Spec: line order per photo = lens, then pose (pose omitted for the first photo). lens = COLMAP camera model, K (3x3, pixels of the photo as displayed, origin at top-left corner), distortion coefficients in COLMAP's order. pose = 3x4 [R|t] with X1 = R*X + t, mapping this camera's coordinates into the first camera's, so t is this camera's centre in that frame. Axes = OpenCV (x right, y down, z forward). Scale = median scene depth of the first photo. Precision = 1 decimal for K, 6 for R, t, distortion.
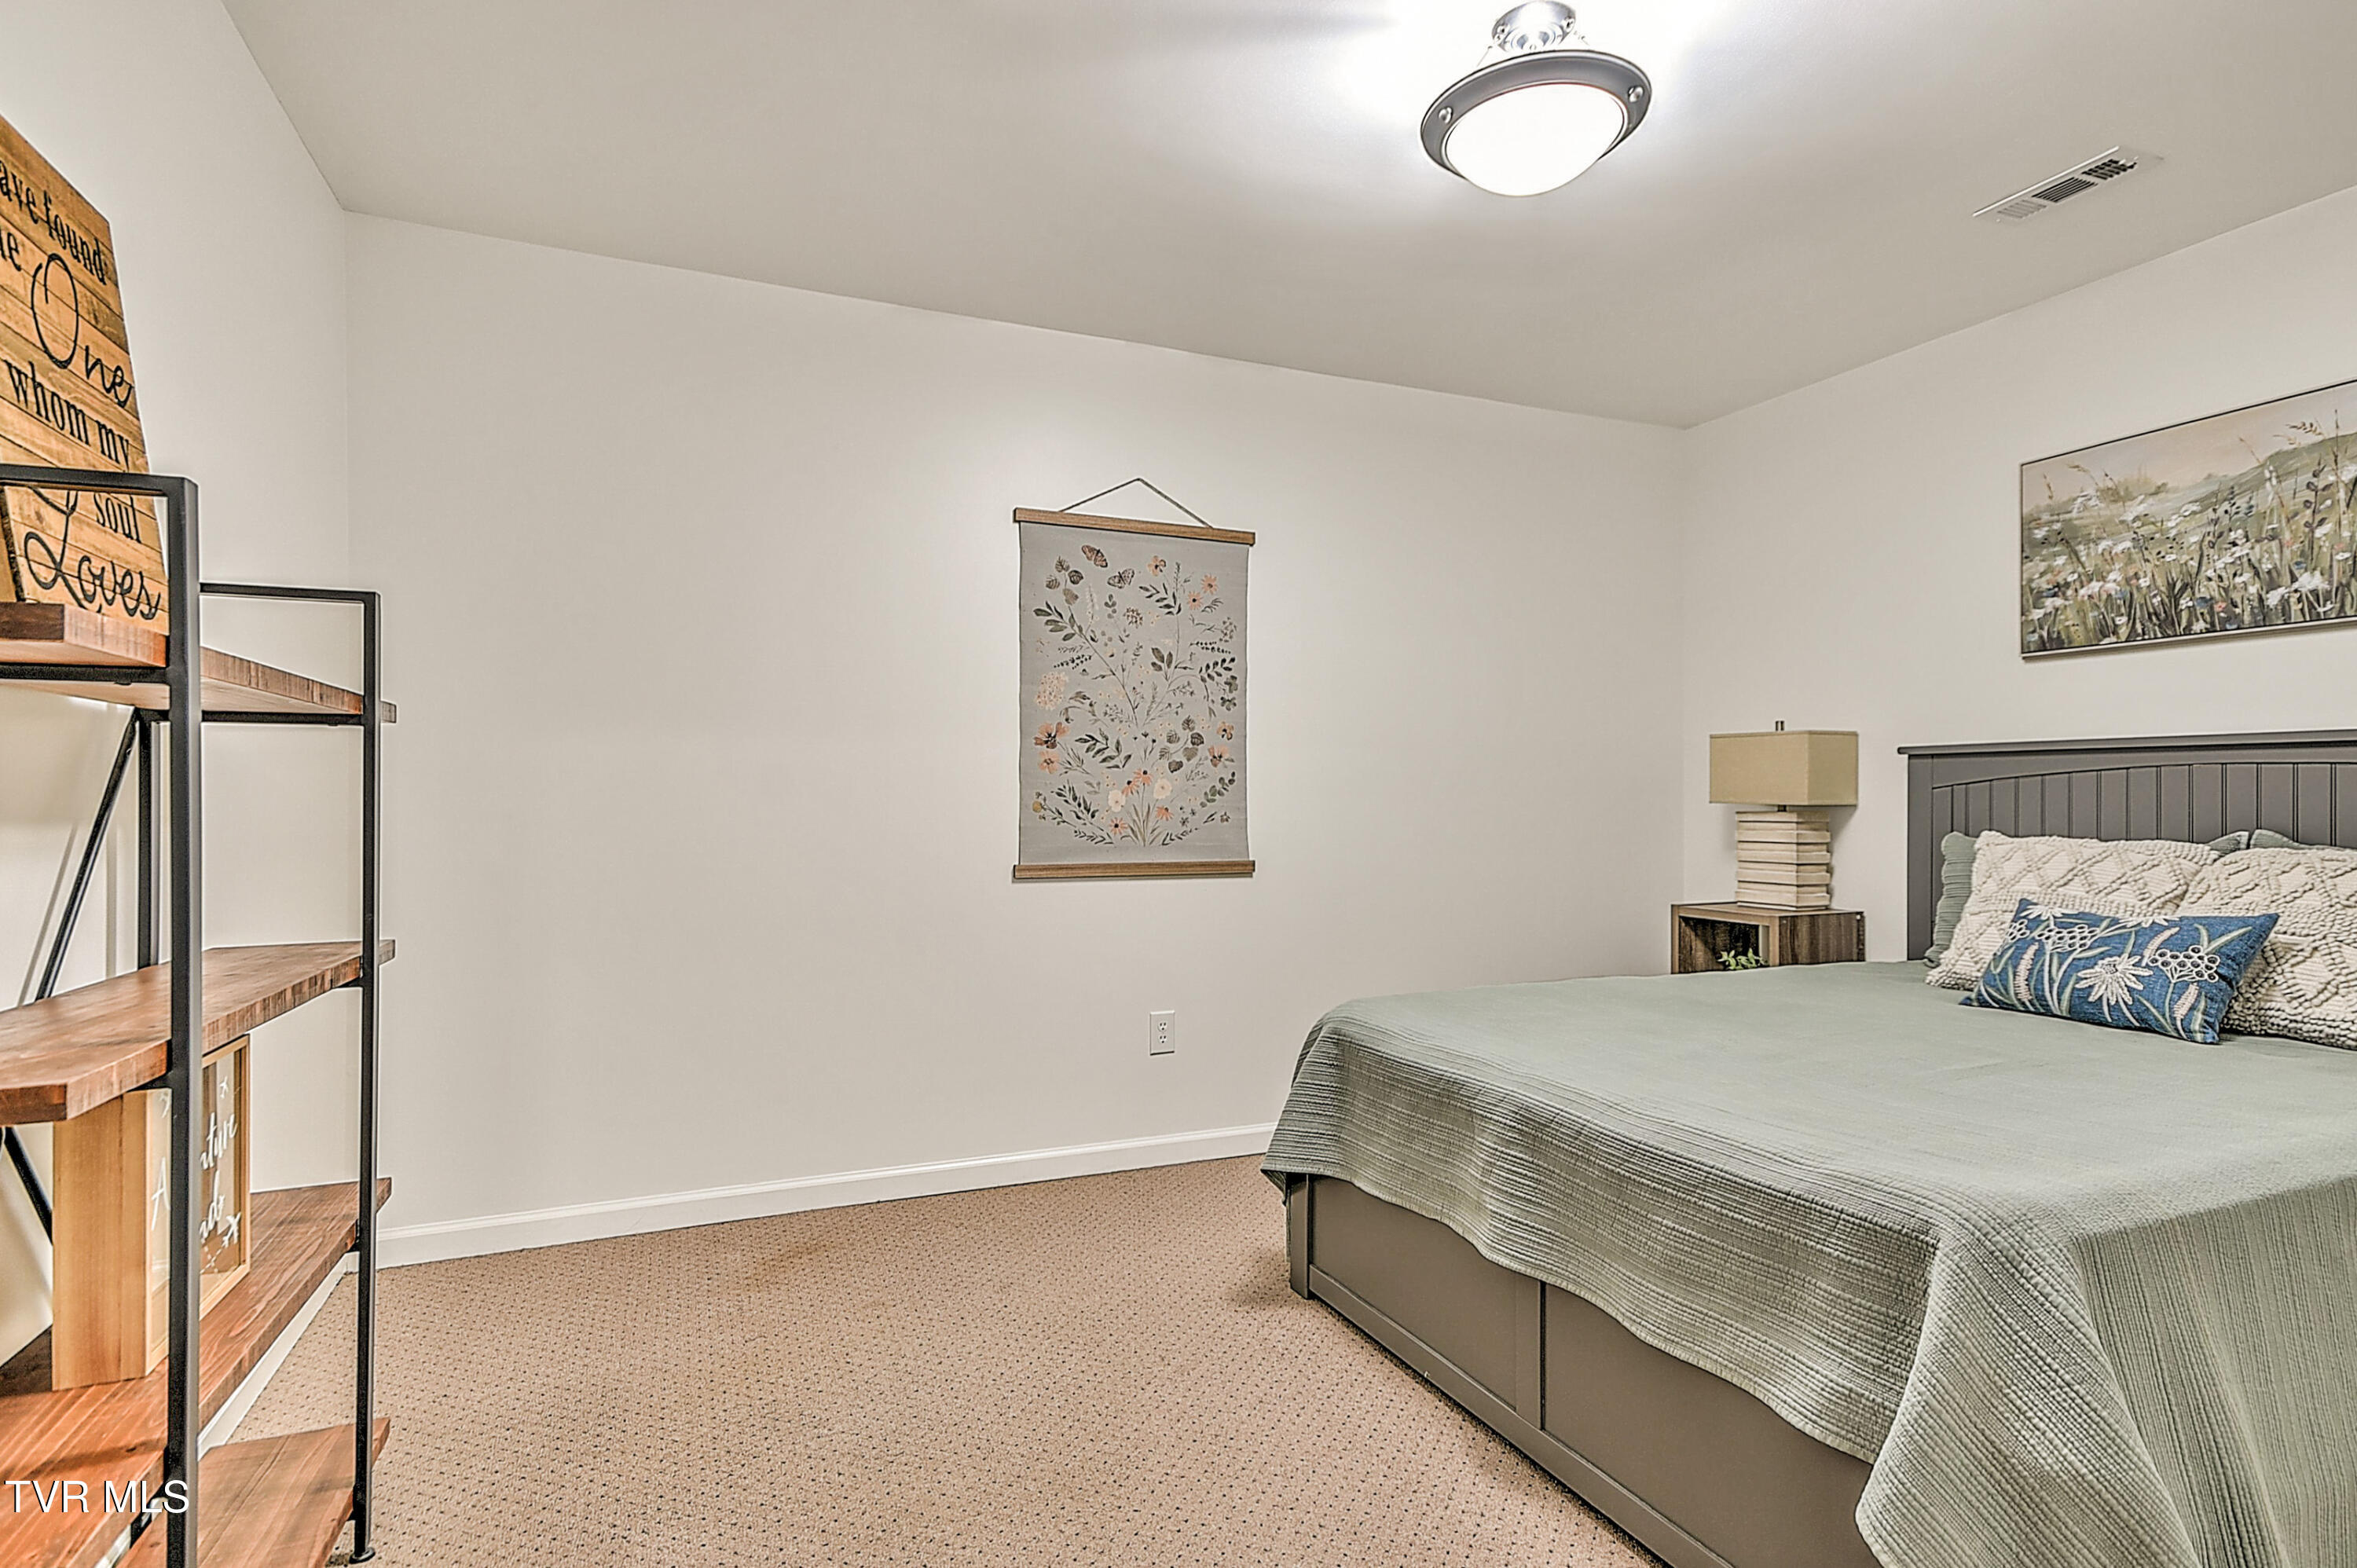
lens RADIAL K [[1186.3, 0, 1188.1], [0, 1186.3, 788.3], [0, 0, 1]] dist [0.022455, 0.001550]
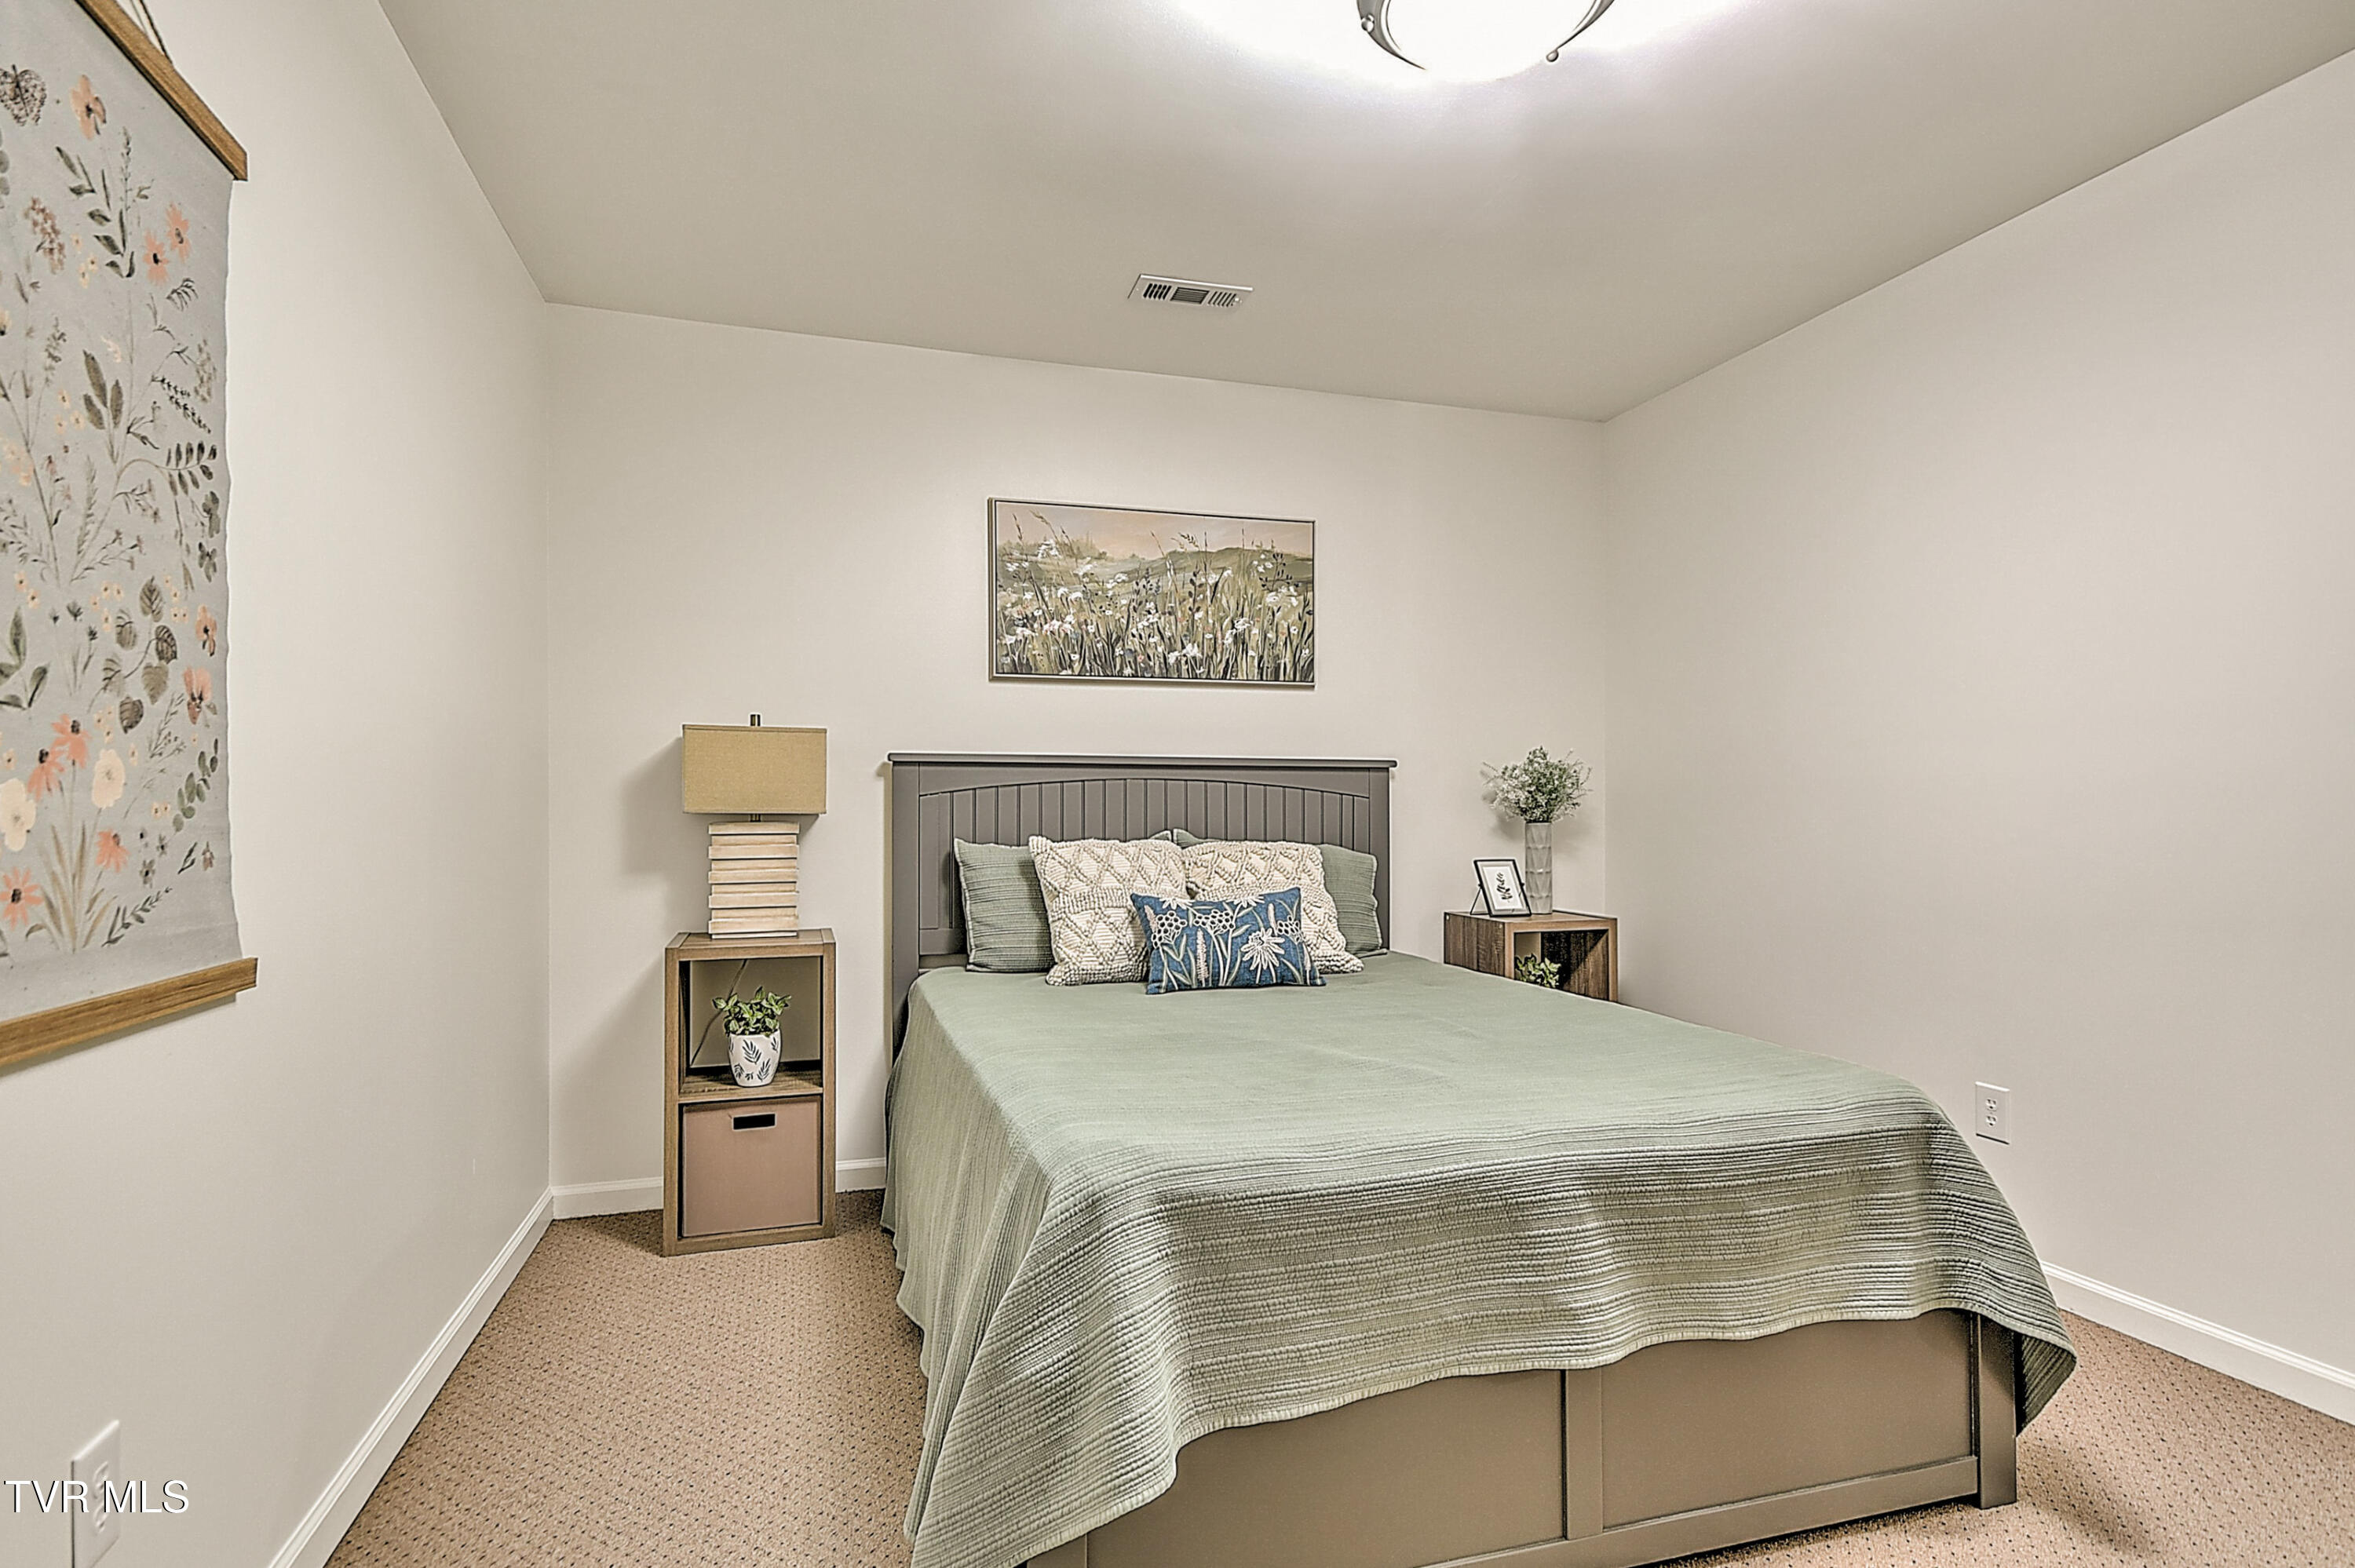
lens RADIAL K [[1185.2, 0, 1172.9], [0, 1185.2, 803.1], [0, 0, 1]] dist [0.022455, 0.001550]
pose [[0.115818, 0.002667, 0.993267, -0.387123], [-0.007217, 0.999972, -0.001844, 0.007053], [-0.993244, -0.006955, 0.115834, 0.772896]]
